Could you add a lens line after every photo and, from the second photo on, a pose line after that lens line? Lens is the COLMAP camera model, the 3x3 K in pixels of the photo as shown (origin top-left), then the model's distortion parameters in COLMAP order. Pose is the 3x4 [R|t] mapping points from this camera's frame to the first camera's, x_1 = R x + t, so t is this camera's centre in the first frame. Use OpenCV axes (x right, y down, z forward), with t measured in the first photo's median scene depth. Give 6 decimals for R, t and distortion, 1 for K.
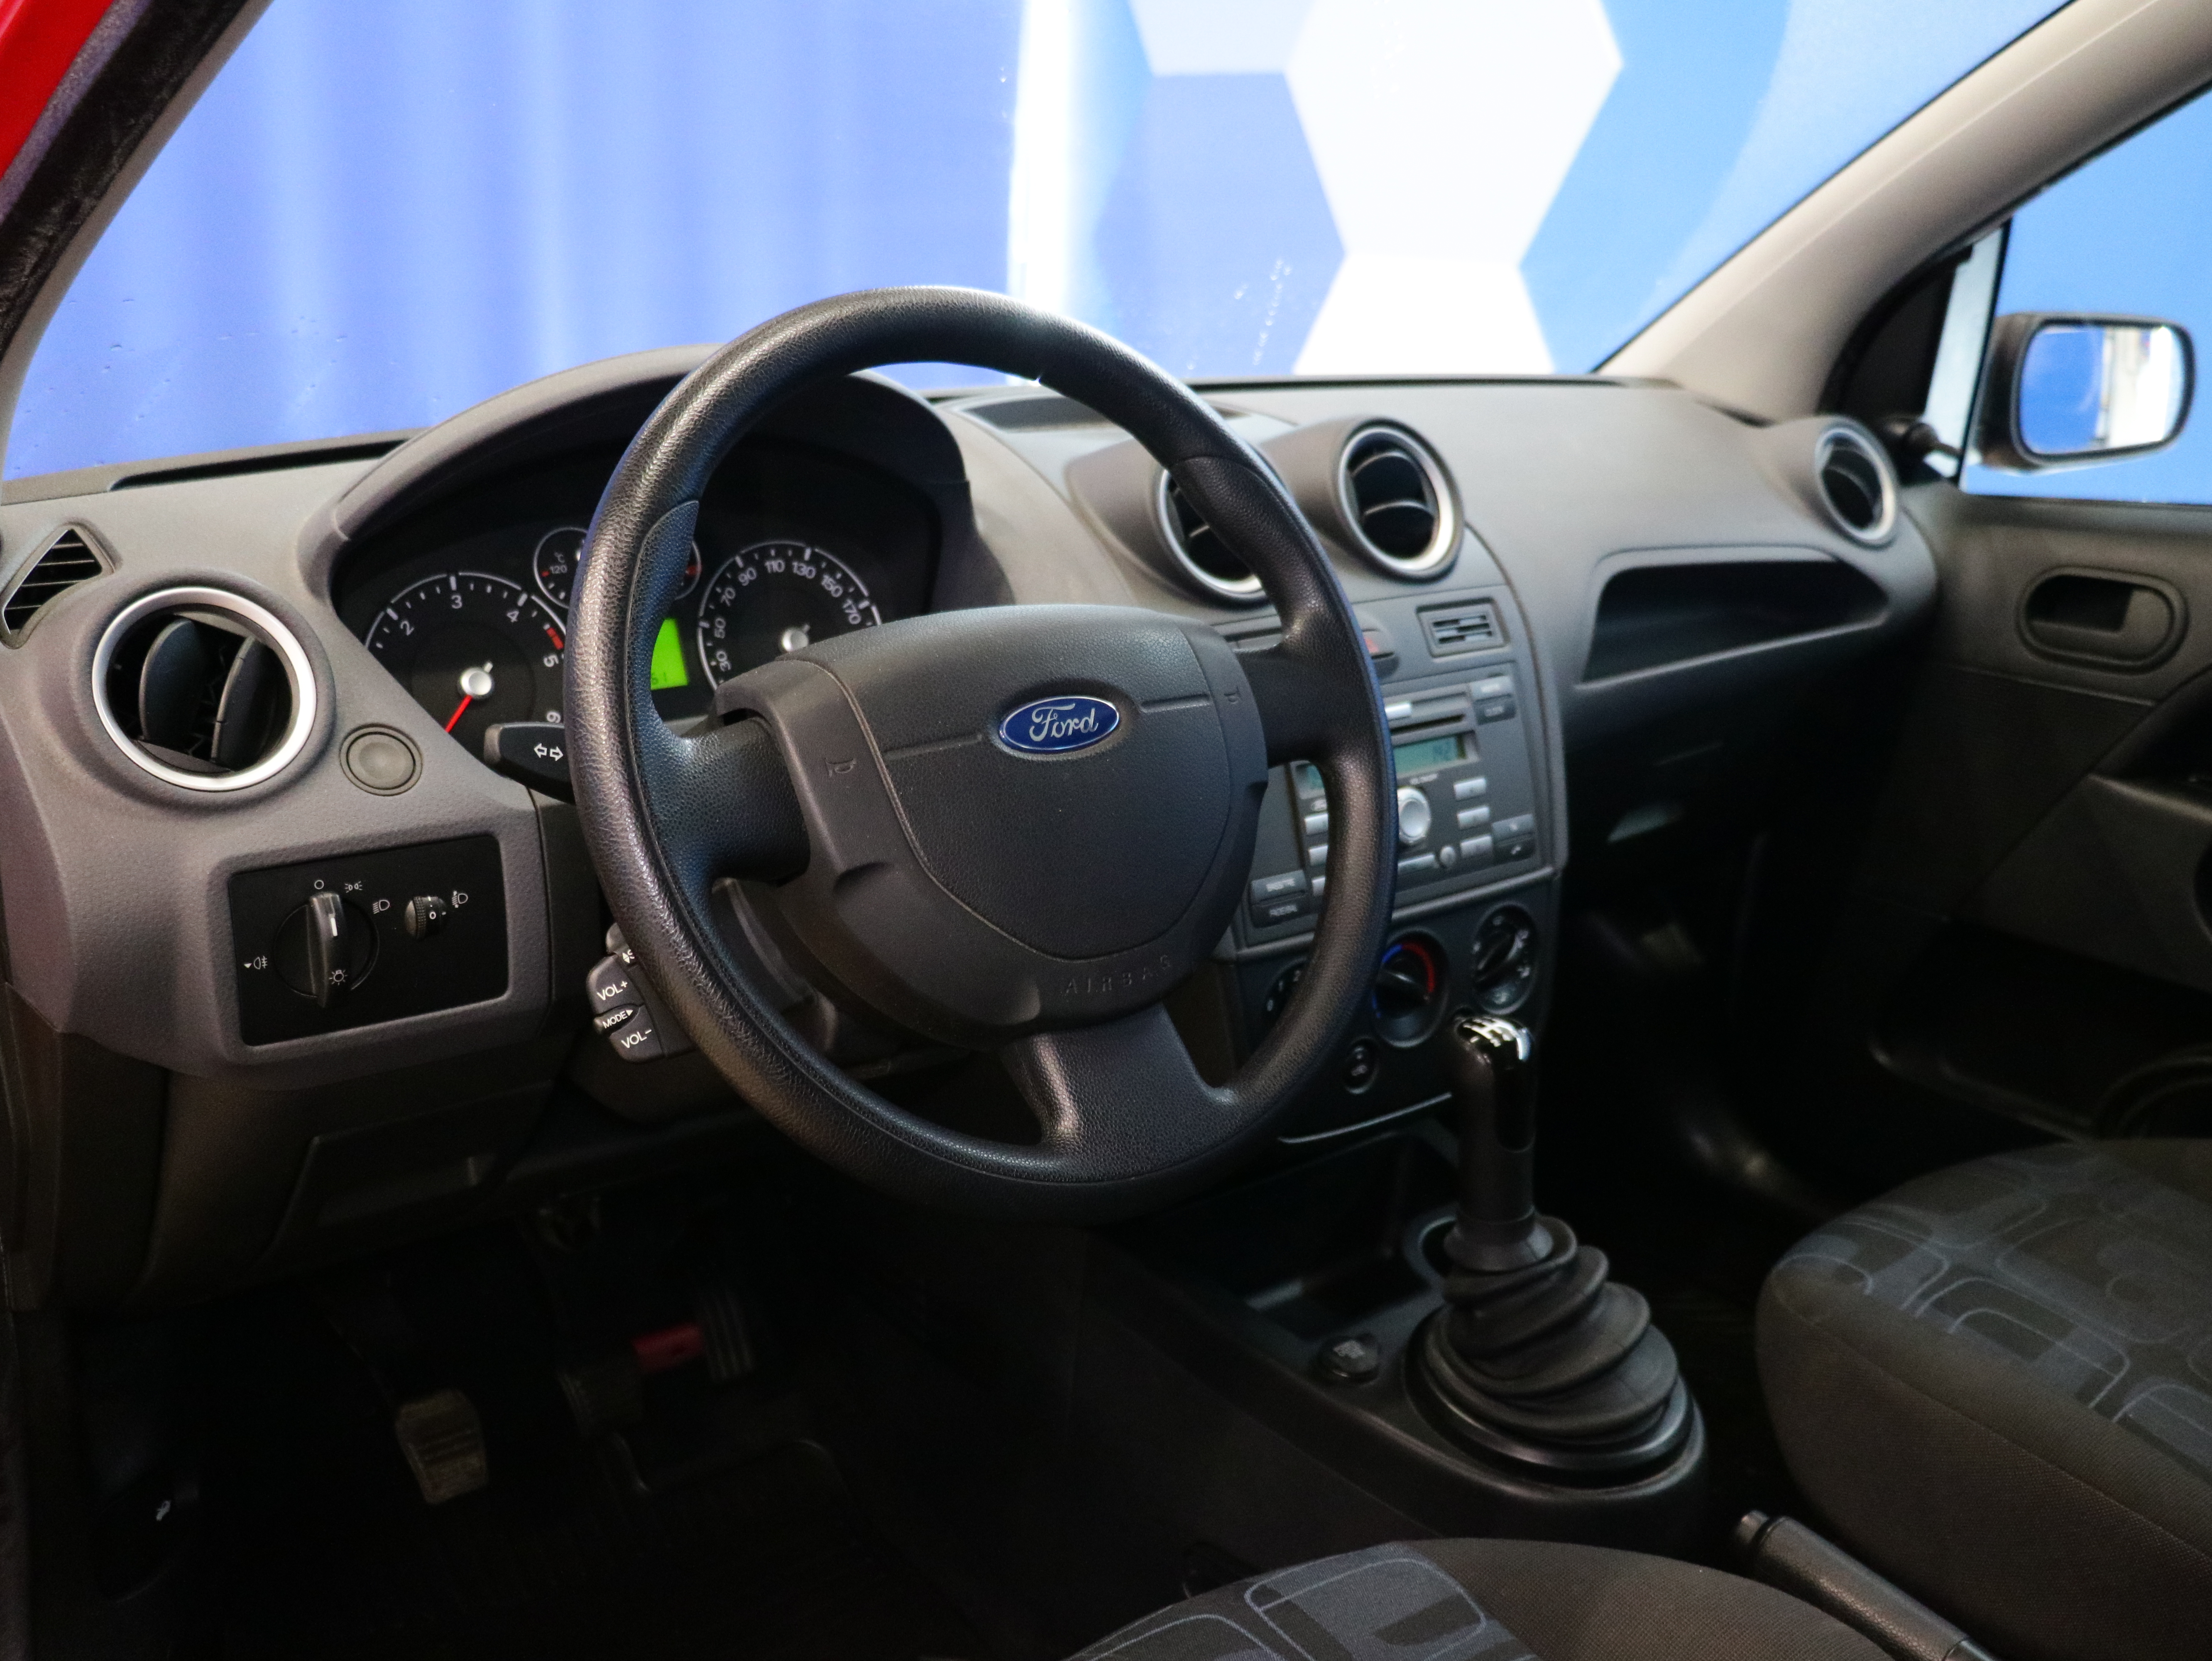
lens RADIAL K [[2010.7, 0, 1106.0], [0, 2010.7, 830.5], [0, 0, 1]] dist [0.037995, -0.004544]
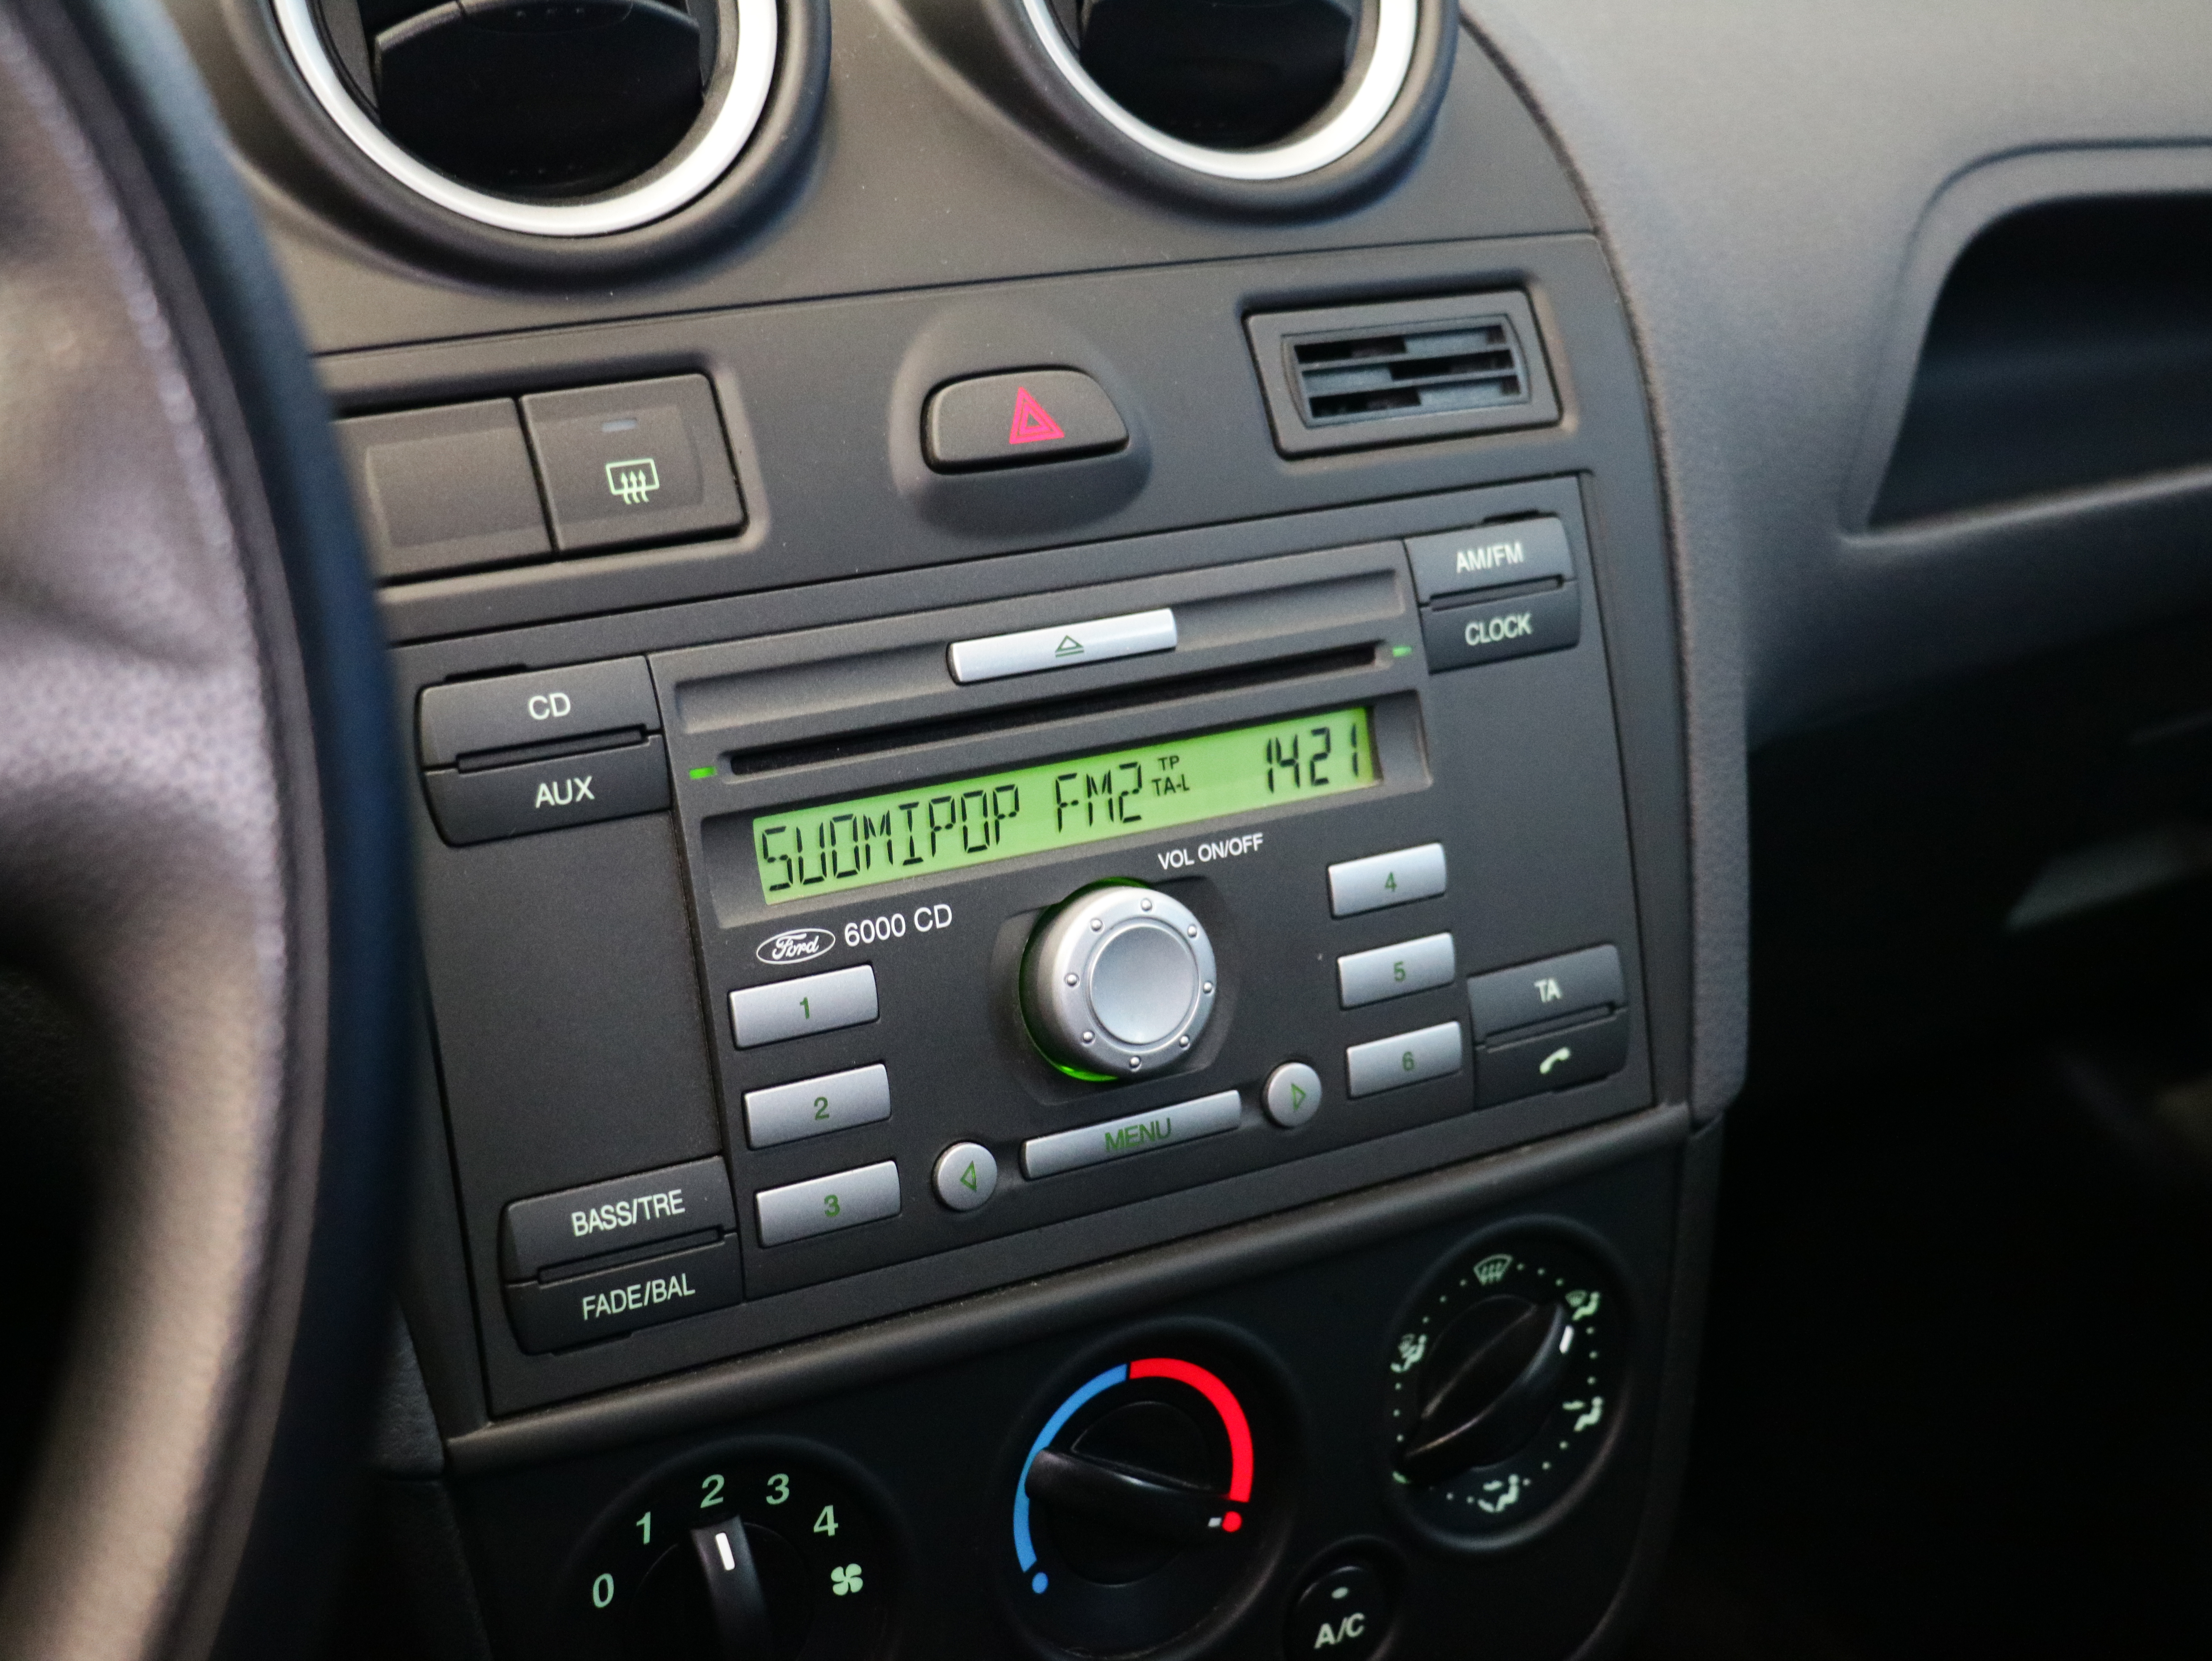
lens RADIAL K [[3292.2, 0, 1106.0], [0, 3292.2, 830.5], [0, 0, 1]] dist [-0.018620, 0.102110]
pose [[0.992961, 0.050333, -0.107216, 0.189389], [-0.043184, 0.996751, 0.067983, -0.060914], [0.110289, -0.062875, 0.991909, 0.477083]]
